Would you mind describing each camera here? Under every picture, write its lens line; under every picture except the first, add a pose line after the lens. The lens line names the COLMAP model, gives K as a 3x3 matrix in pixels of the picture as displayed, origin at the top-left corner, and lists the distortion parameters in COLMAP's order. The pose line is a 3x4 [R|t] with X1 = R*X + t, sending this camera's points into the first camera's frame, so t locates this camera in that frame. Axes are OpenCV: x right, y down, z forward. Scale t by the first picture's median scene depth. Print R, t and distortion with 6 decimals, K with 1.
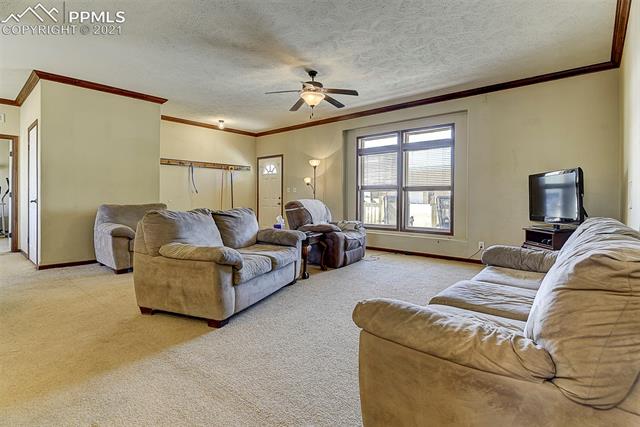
lens RADIAL K [[320.9, 0, 321.7], [0, 320.9, 200.9], [0, 0, 1]] dist [-0.002252, -0.000411]
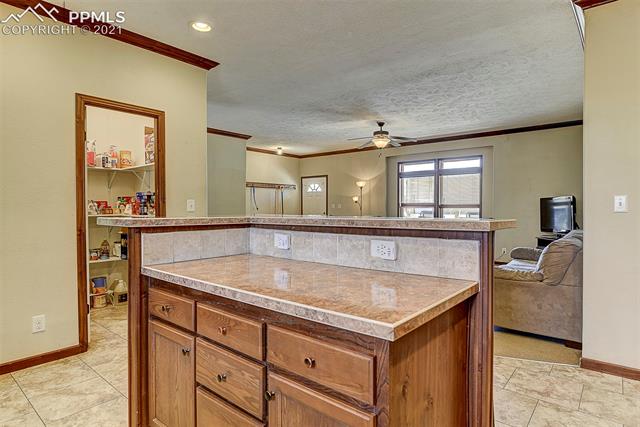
lens RADIAL K [[354.8, 0, 320.0], [0, 354.8, 213.5], [0, 0, 1]] dist [0.001957, -0.000472]
pose [[0.999936, -0.007207, 0.008703, -0.212055], [0.007140, 0.999945, 0.007686, -0.023129], [-0.008758, -0.007623, 0.999933, -0.350929]]
